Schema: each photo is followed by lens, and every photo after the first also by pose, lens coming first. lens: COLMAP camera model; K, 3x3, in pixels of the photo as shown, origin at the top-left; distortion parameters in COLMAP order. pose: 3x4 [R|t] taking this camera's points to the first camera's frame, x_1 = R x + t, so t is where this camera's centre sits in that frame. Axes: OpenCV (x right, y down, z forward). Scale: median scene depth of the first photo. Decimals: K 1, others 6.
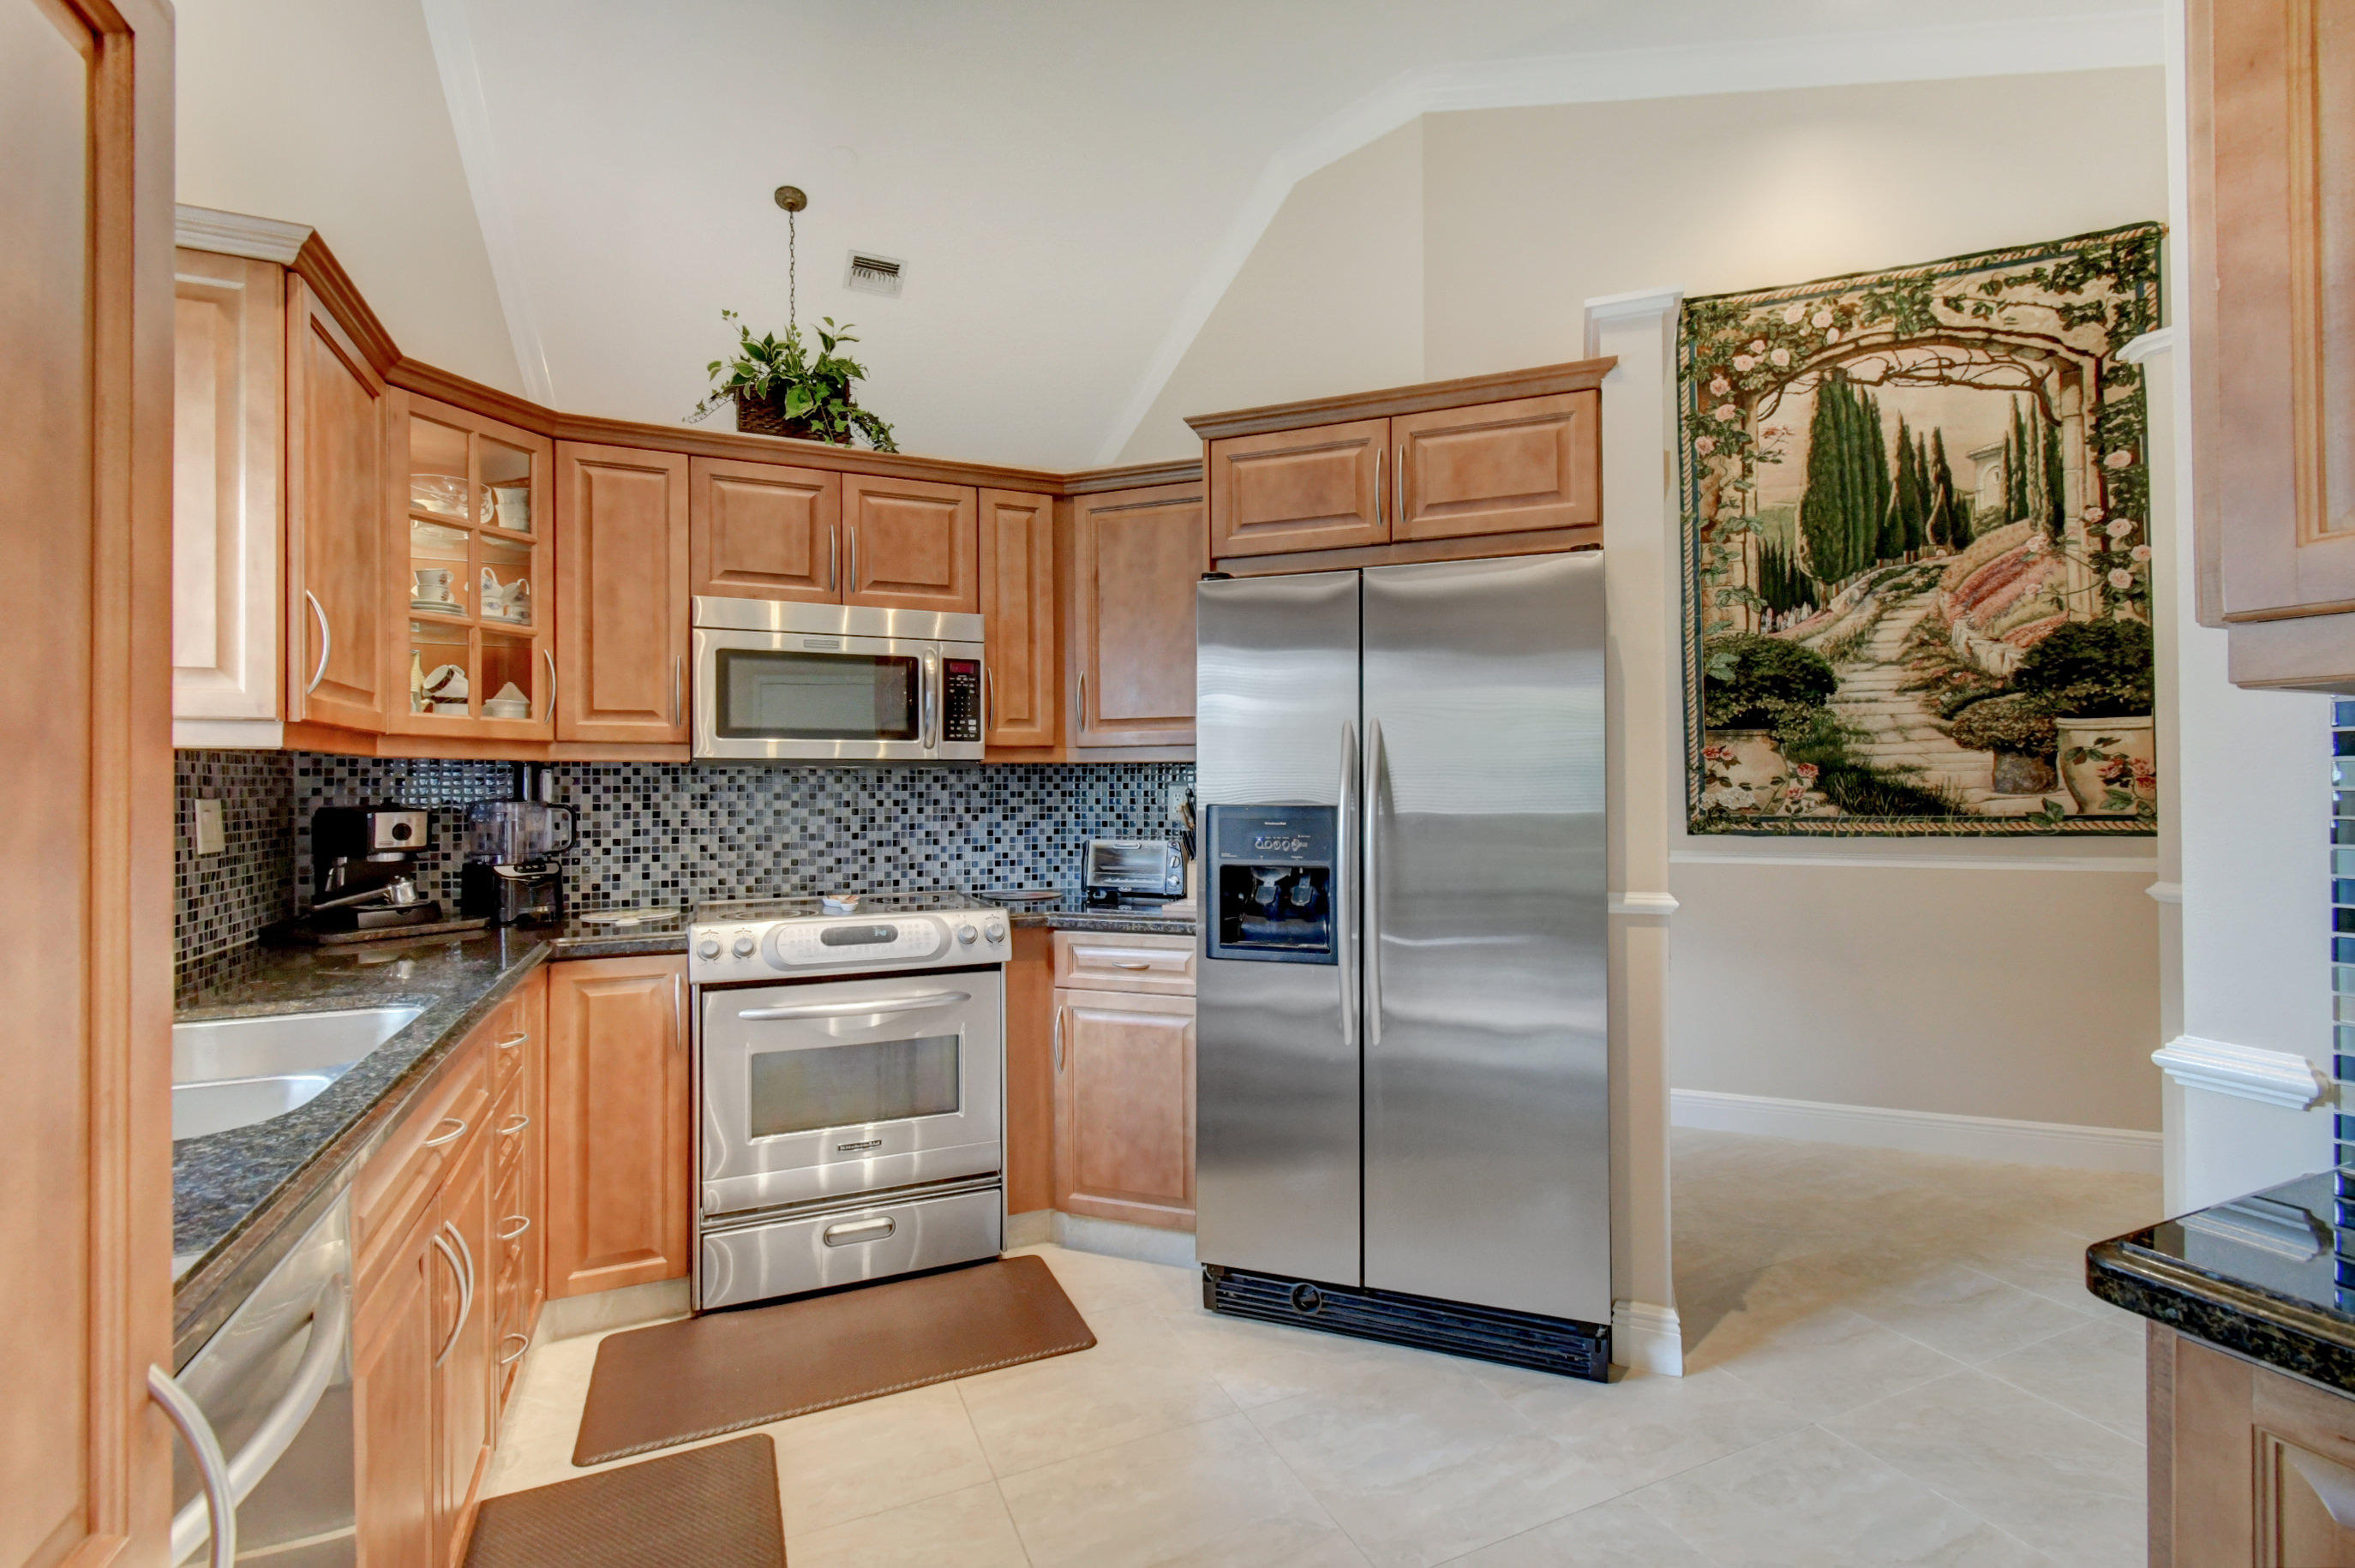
lens RADIAL K [[1036.7, 0, 1182.9], [0, 1036.7, 783.1], [0, 0, 1]] dist [0.006808, -0.002393]
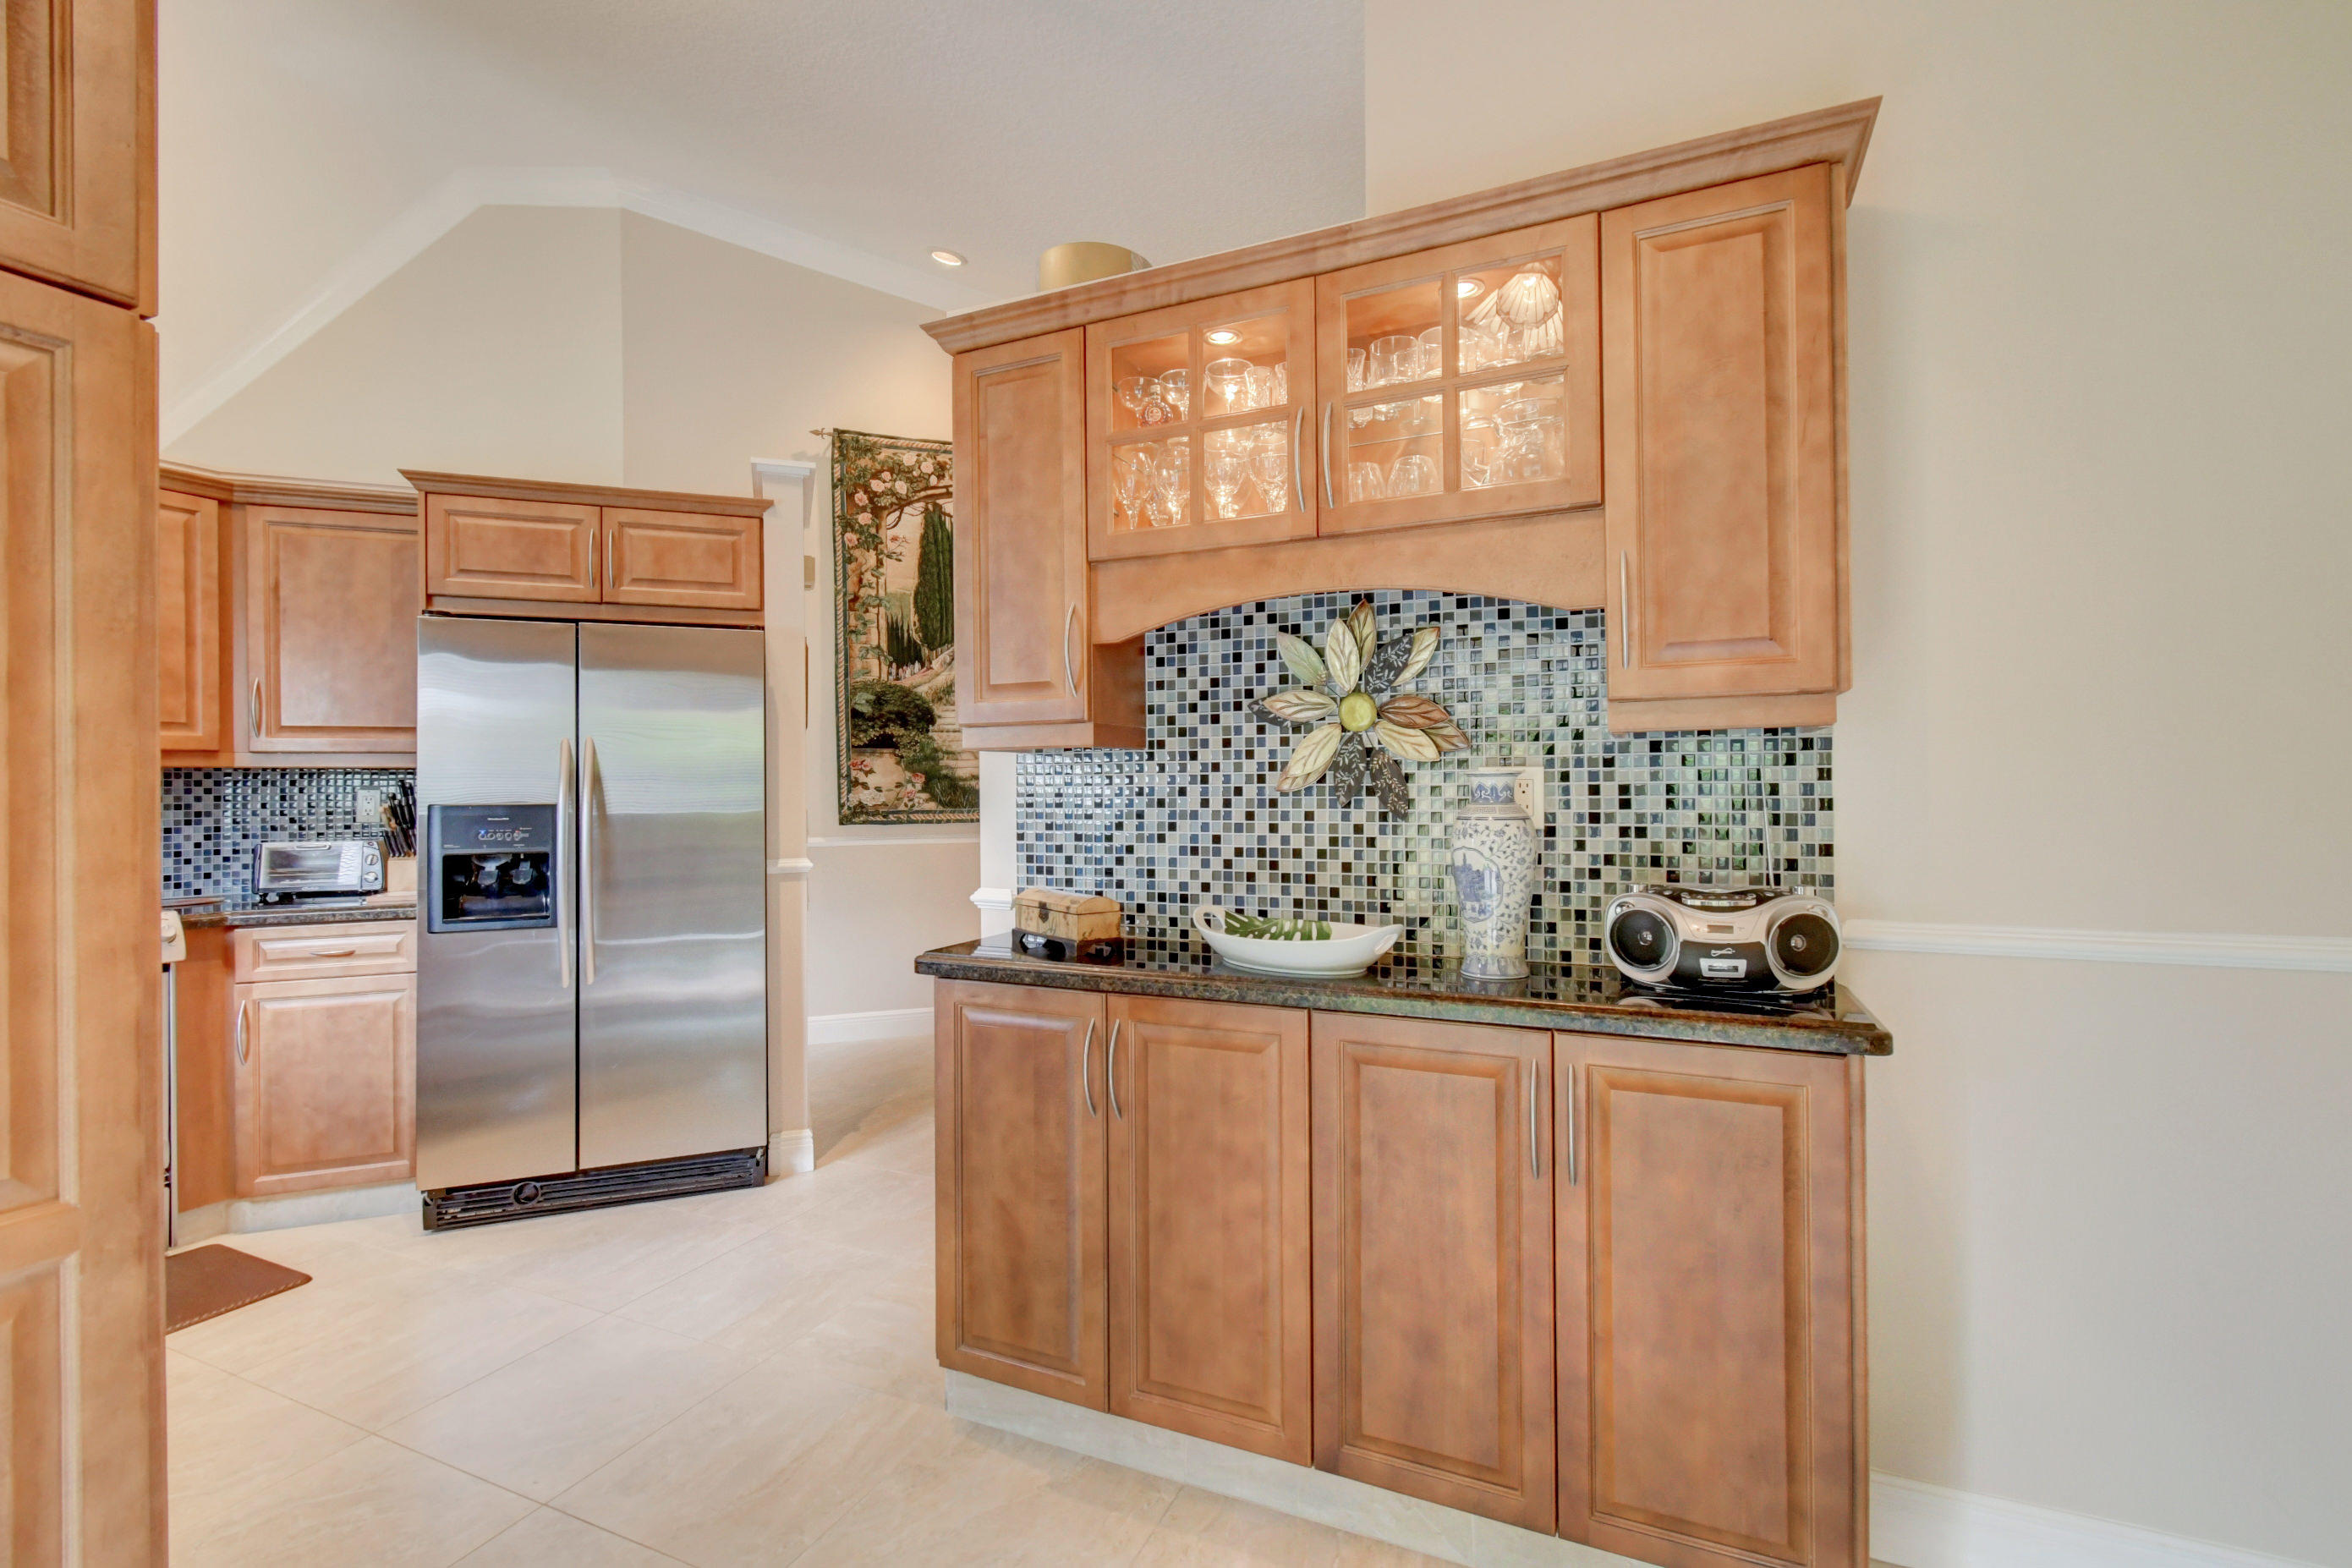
lens RADIAL K [[1035.4, 0, 1183.4], [0, 1035.4, 778.4], [0, 0, 1]] dist [0.006808, -0.002393]
pose [[0.741120, 0.004122, 0.671360, -0.103734], [0.002410, 0.999958, -0.008799, 0.002211], [-0.671368, 0.008139, 0.741079, -0.357167]]
